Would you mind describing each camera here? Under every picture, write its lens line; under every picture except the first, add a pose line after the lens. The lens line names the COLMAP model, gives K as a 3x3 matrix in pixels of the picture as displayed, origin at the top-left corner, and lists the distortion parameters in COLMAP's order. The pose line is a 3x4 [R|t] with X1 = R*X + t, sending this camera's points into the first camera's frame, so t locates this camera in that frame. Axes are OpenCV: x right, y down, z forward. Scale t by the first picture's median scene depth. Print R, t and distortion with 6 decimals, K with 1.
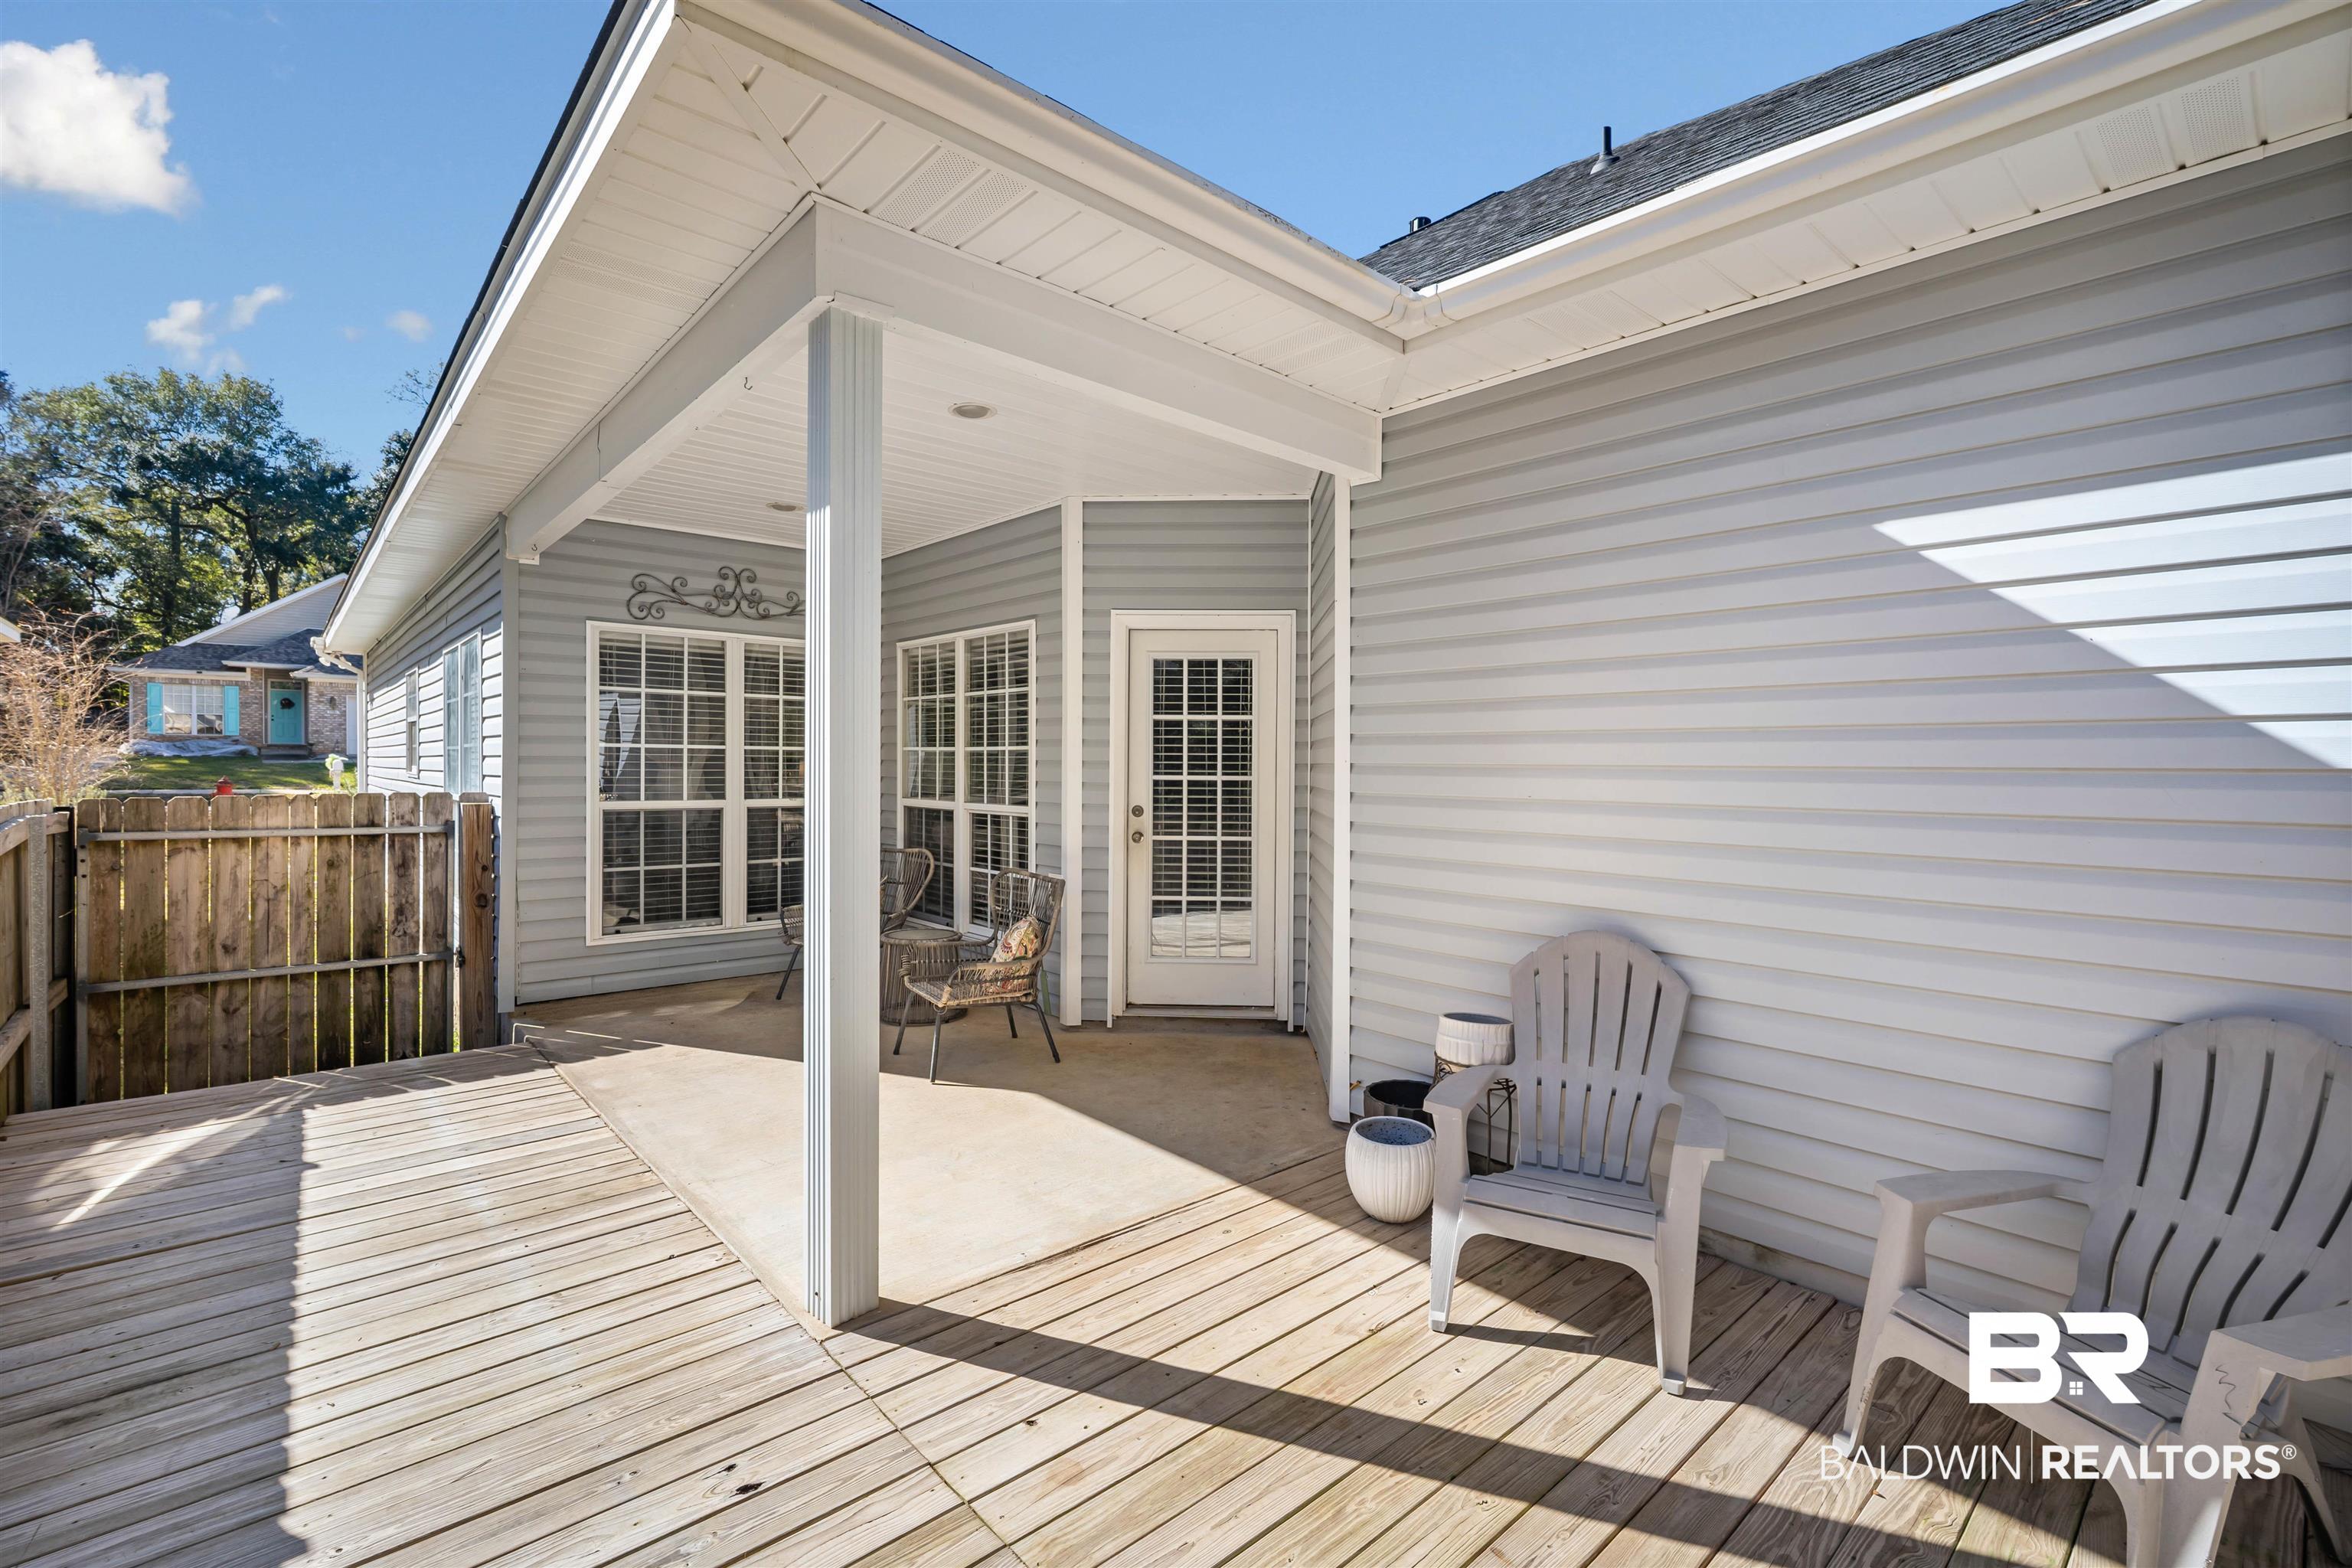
lens RADIAL K [[1032.6, 0, 1174.8], [0, 1032.6, 775.4], [0, 0, 1]] dist [0.001372, 0.000364]
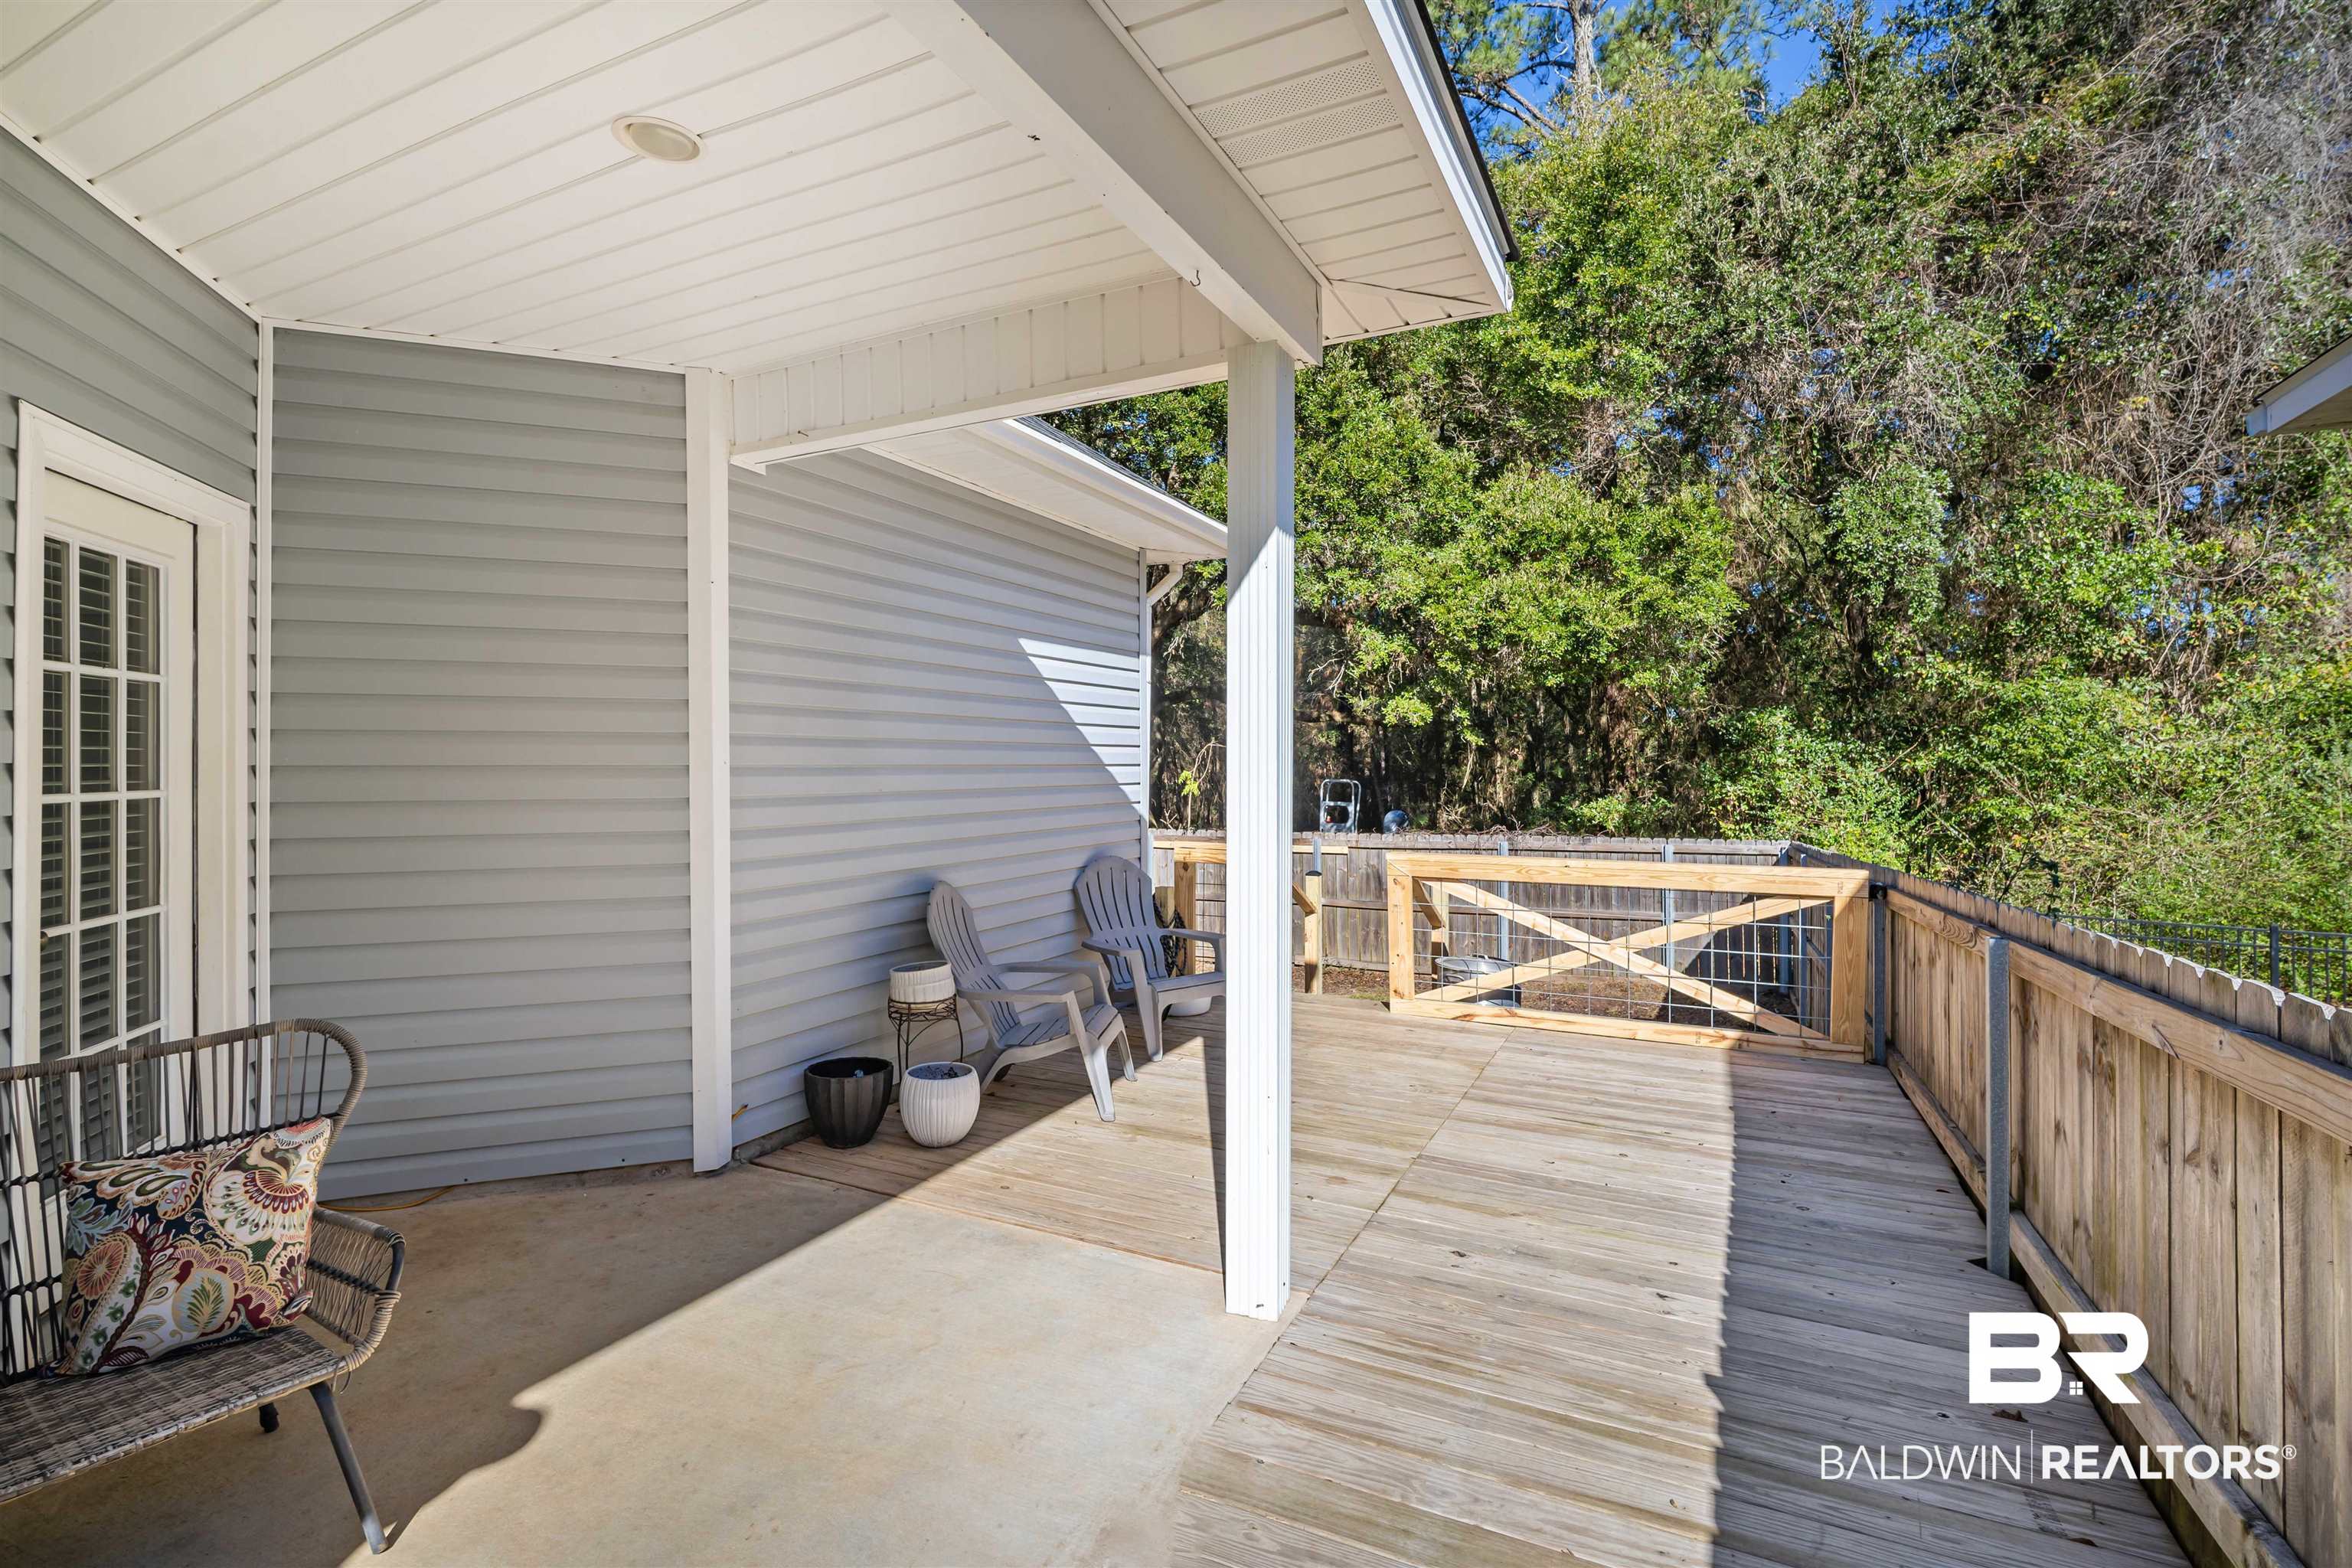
lens RADIAL K [[1073.9, 0, 1178.7], [0, 1073.9, 754.5], [0, 0, 1]] dist [-0.001552, -0.000207]
pose [[-0.370691, -0.003204, 0.928751, -1.359942], [0.004367, 0.999977, 0.005193, -0.038091], [-0.928746, 0.005981, -0.370669, 1.557262]]
